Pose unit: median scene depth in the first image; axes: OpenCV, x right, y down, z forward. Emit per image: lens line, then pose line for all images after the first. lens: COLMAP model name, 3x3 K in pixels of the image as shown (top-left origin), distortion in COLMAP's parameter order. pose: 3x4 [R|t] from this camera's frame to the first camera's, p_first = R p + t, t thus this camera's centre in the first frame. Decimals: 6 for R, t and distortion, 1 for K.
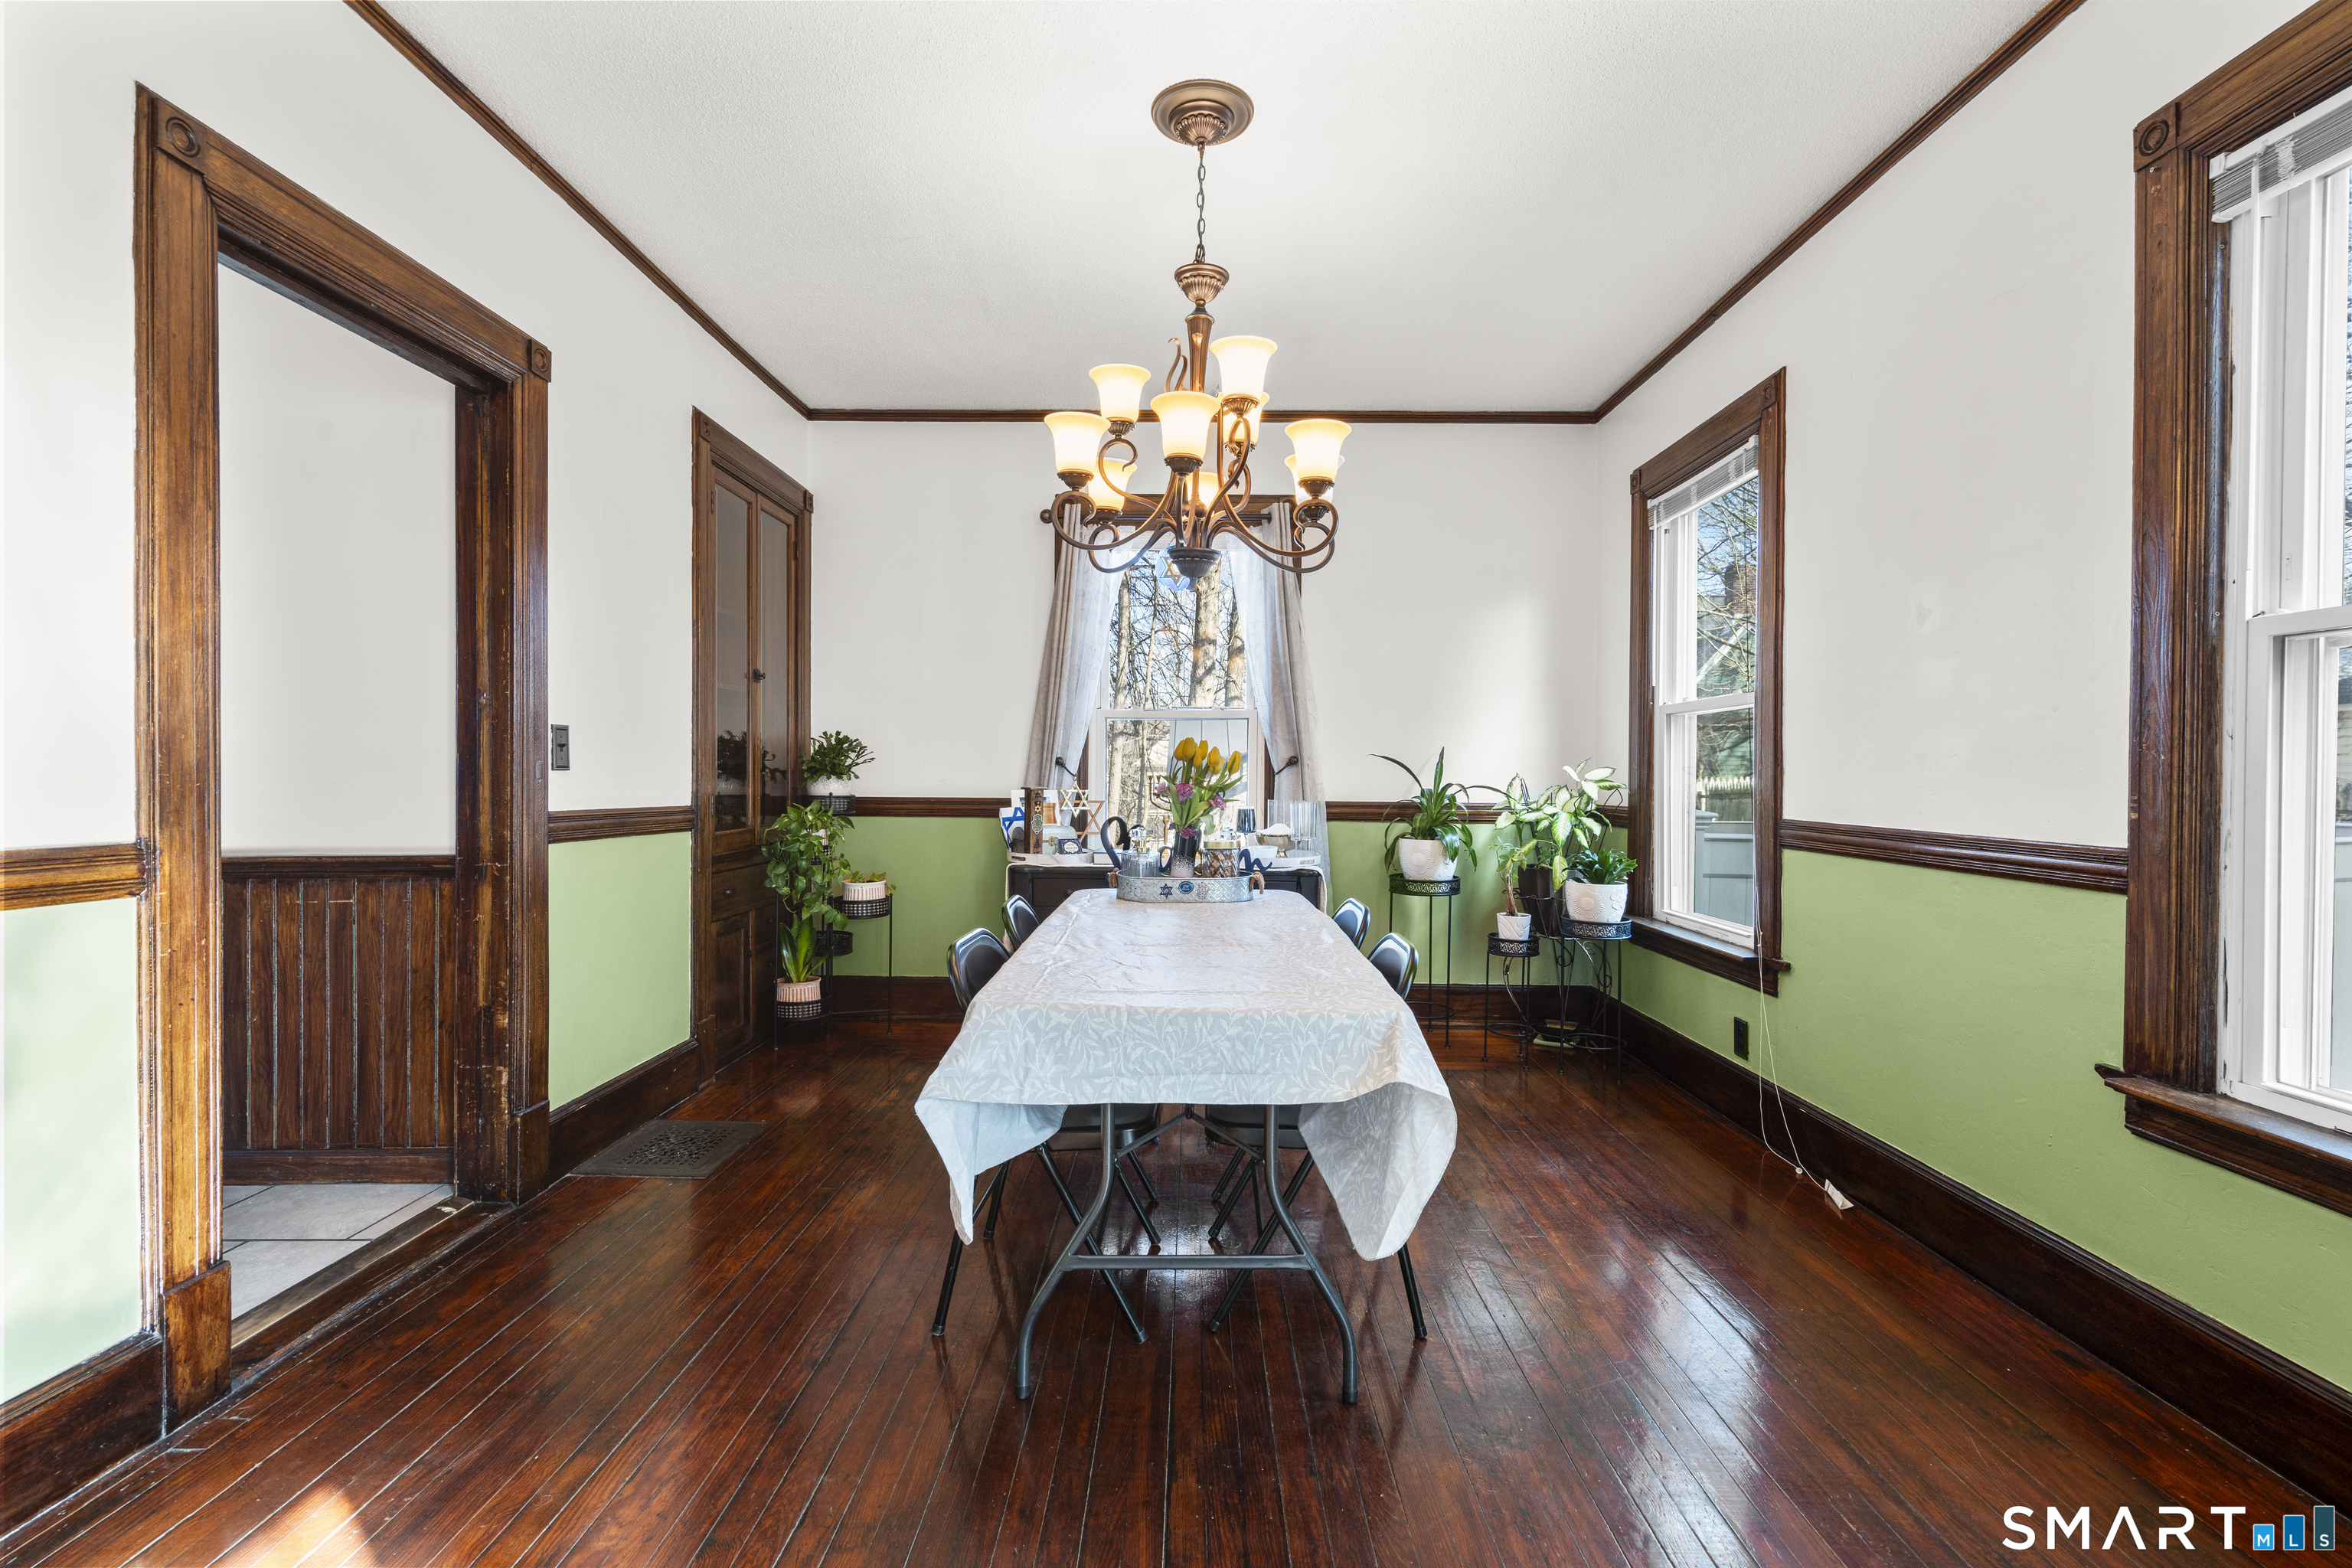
lens RADIAL K [[1055.0, 0, 1176.0], [0, 1055.0, 784.0], [0, 0, 1]] dist [-0.001700, 0.001366]
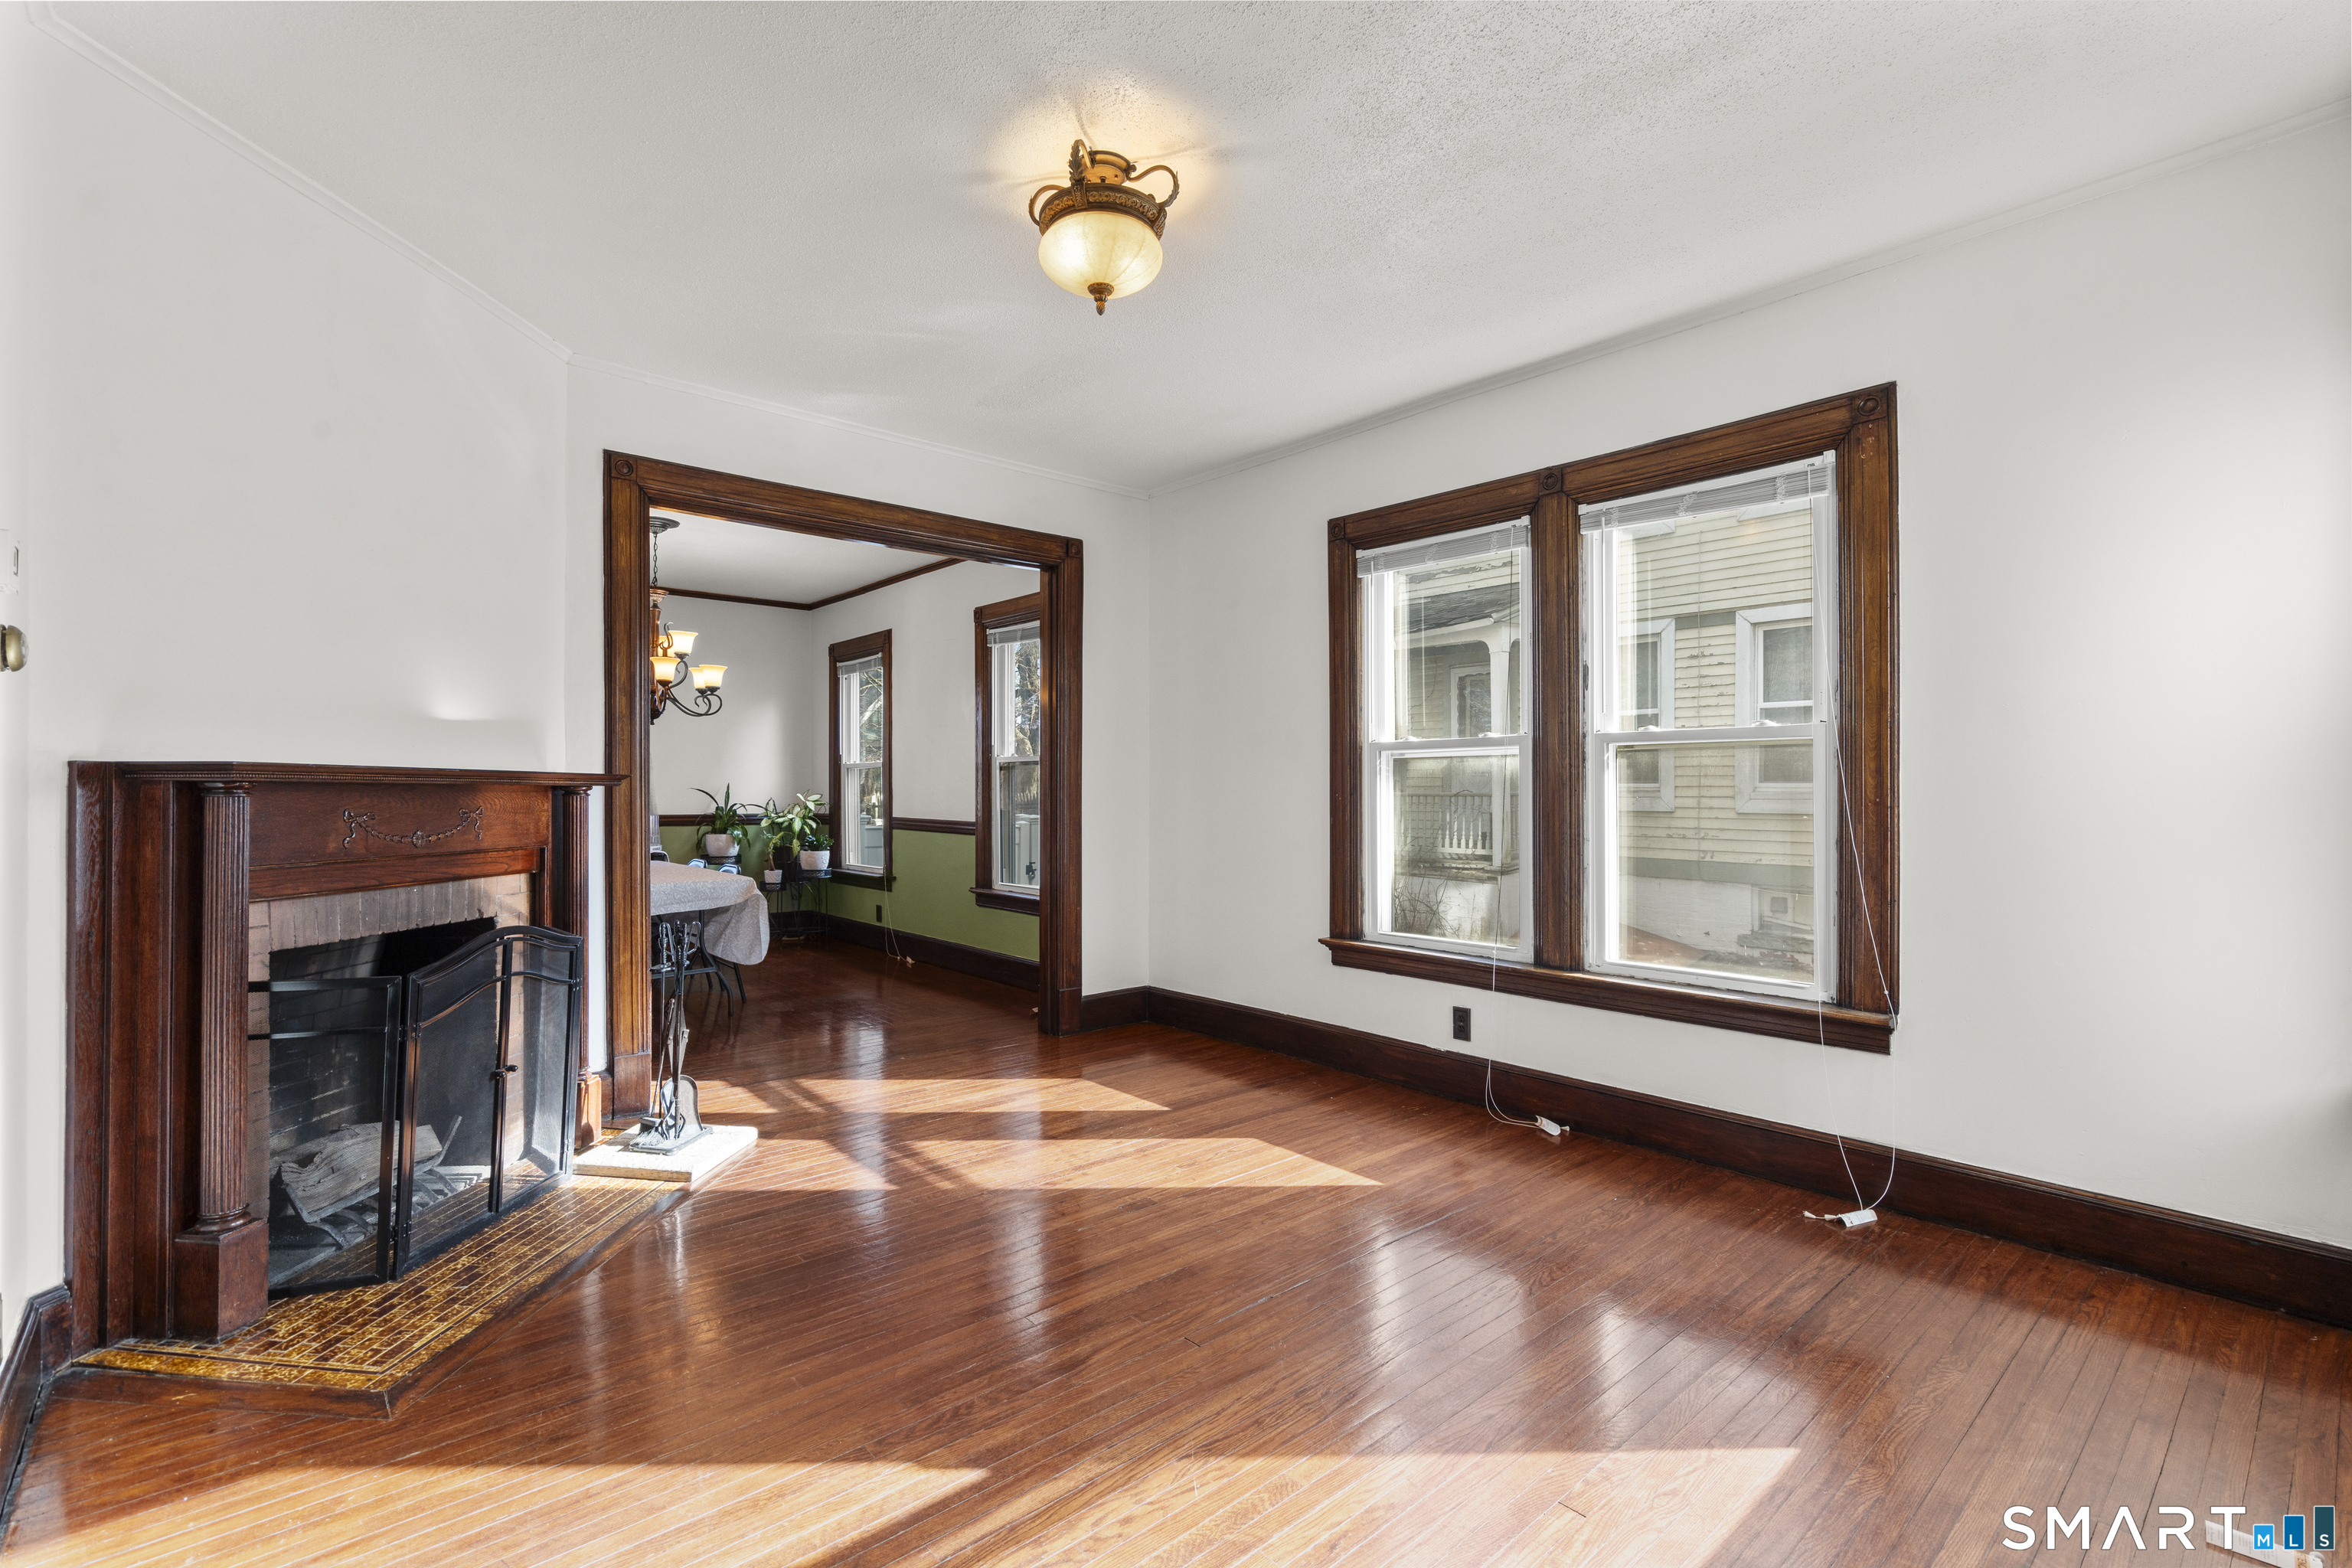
lens RADIAL K [[1055.0, 0, 1176.0], [0, 1055.0, 784.0], [0, 0, 1]] dist [-0.001700, 0.001366]
pose [[0.743083, -0.004842, 0.669182, -0.425706], [0.012360, 0.999903, -0.006490, -0.013673], [-0.669085, 0.013093, 0.743071, -0.938204]]
